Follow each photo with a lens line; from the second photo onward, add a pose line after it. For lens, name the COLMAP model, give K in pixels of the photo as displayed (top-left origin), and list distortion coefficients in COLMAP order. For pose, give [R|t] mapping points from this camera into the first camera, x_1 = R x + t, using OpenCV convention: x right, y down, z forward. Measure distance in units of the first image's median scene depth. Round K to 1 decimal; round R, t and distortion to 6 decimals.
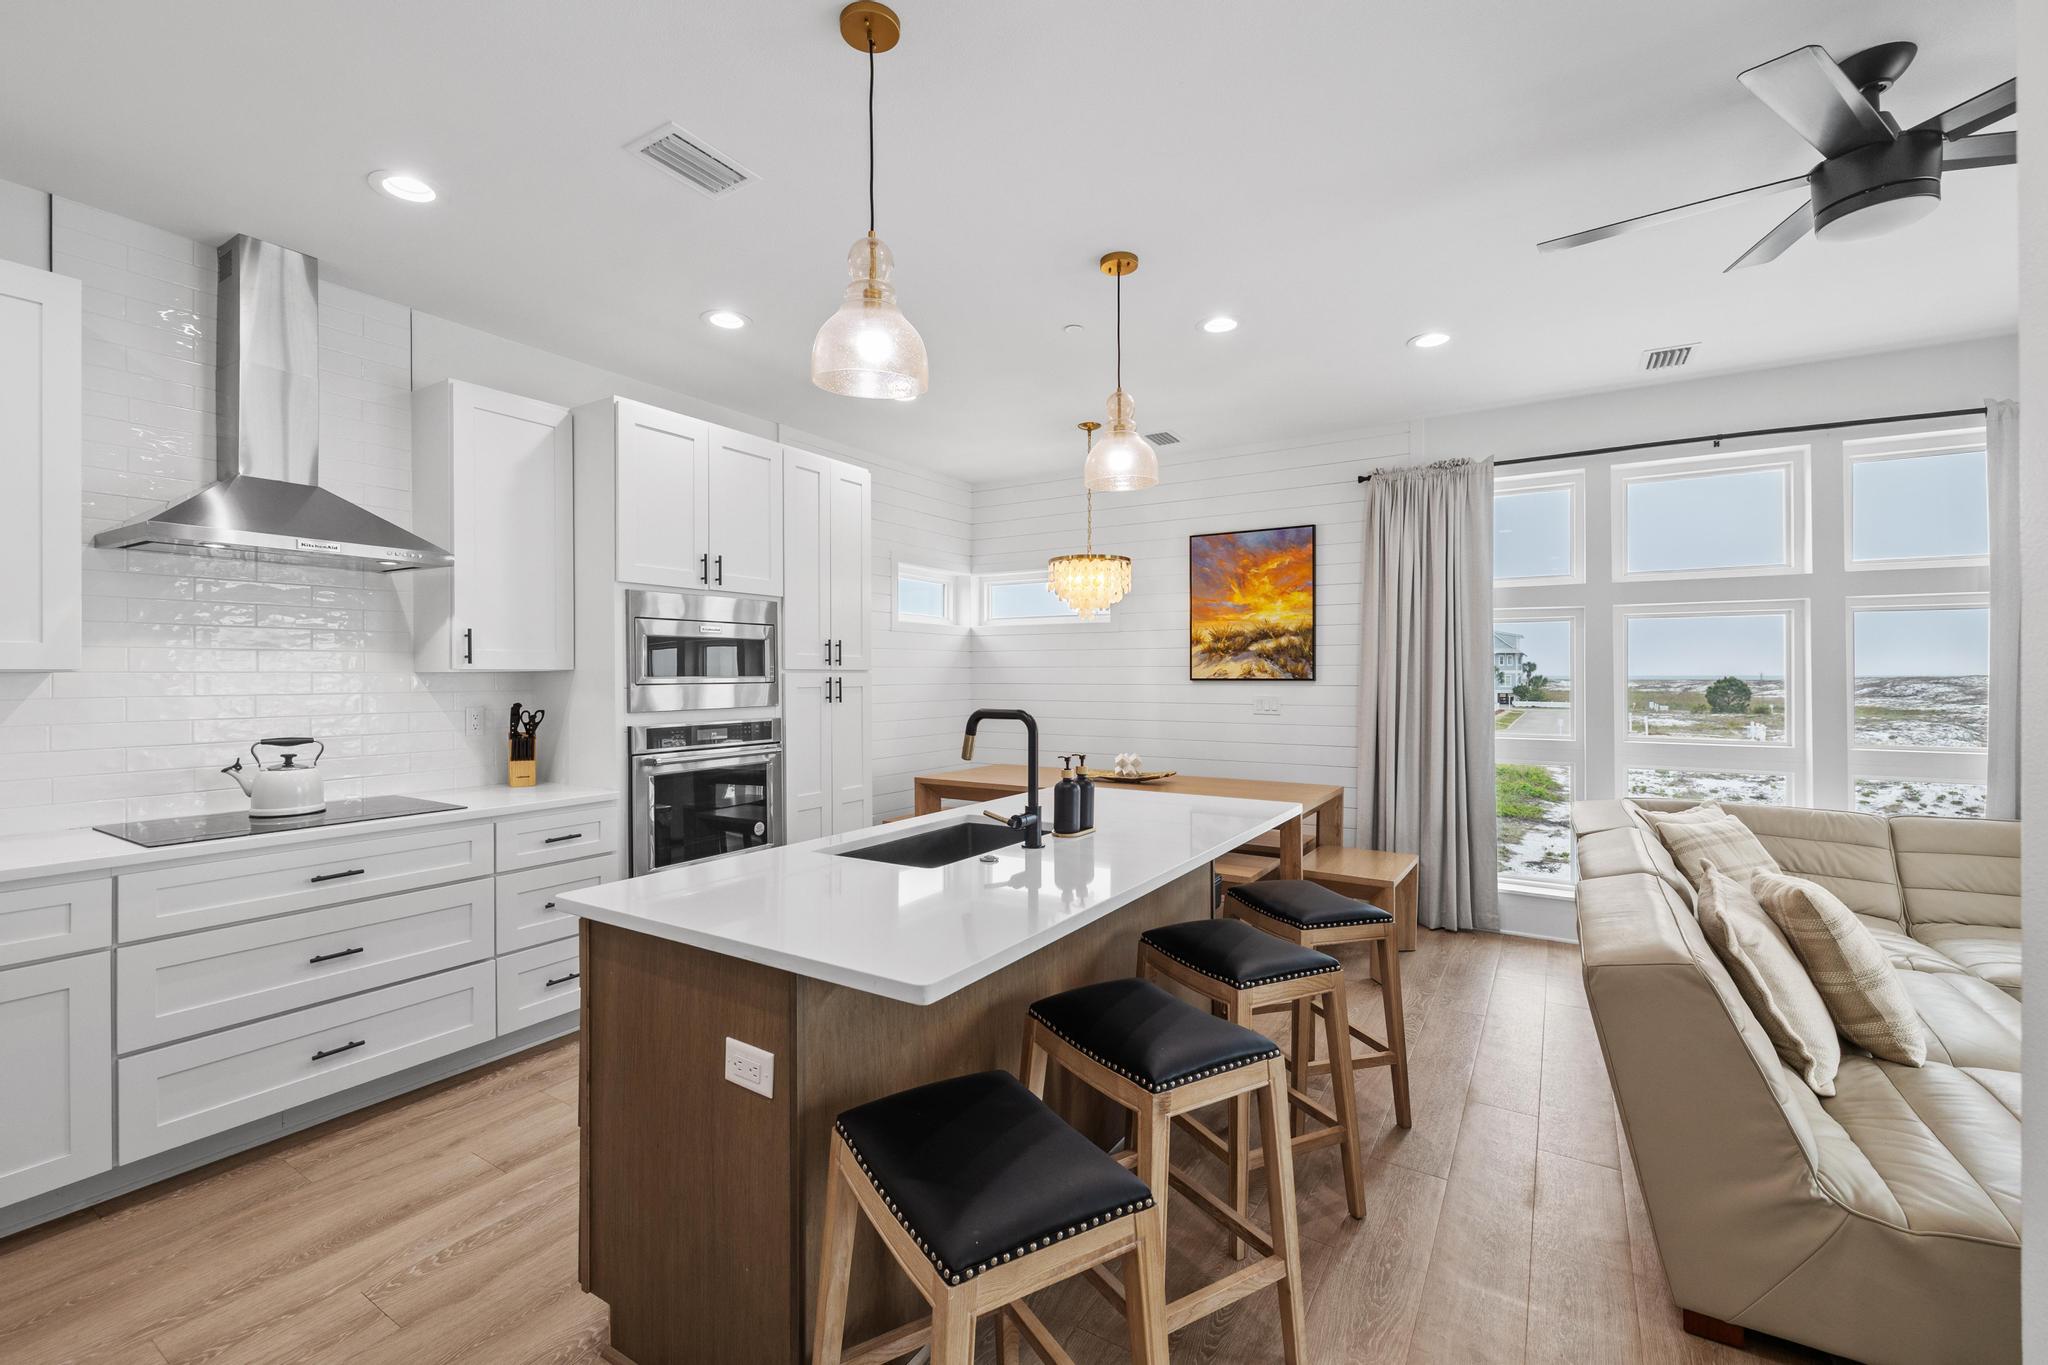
lens RADIAL K [[871.1, 0, 1027.7], [0, 871.1, 677.8], [0, 0, 1]] dist [-0.000801, 0.001025]
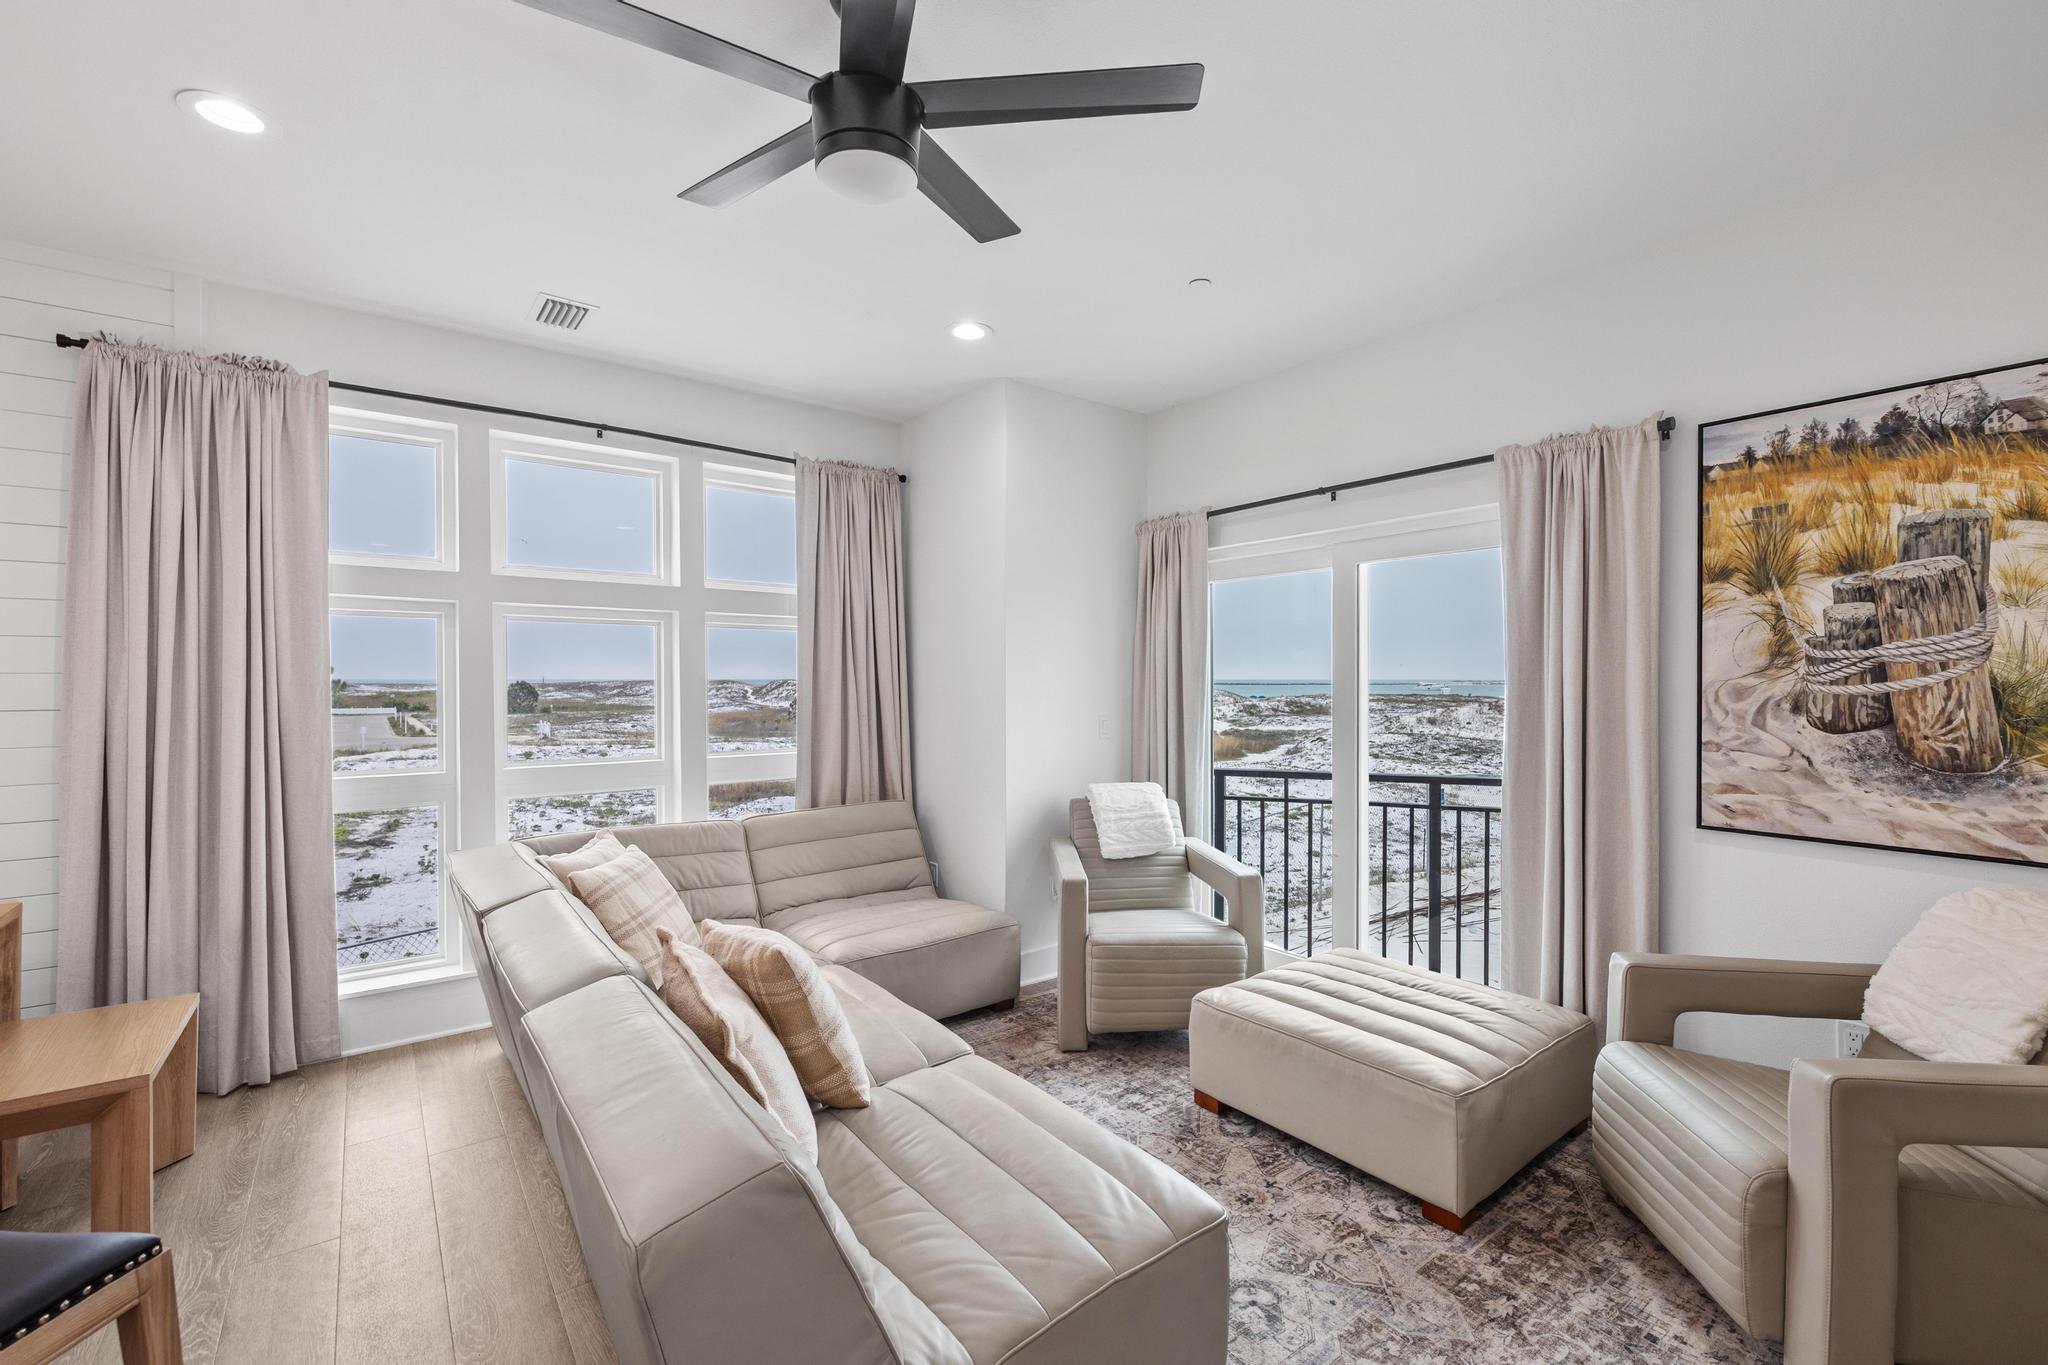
lens RADIAL K [[871.1, 0, 1005.7], [0, 871.1, 685.2], [0, 0, 1]] dist [-0.000801, 0.001025]
pose [[0.374316, -0.004563, 0.927290, 0.102031], [0.001110, 0.999989, 0.004473, -0.009521], [-0.927301, -0.000645, 0.374317, 0.262686]]
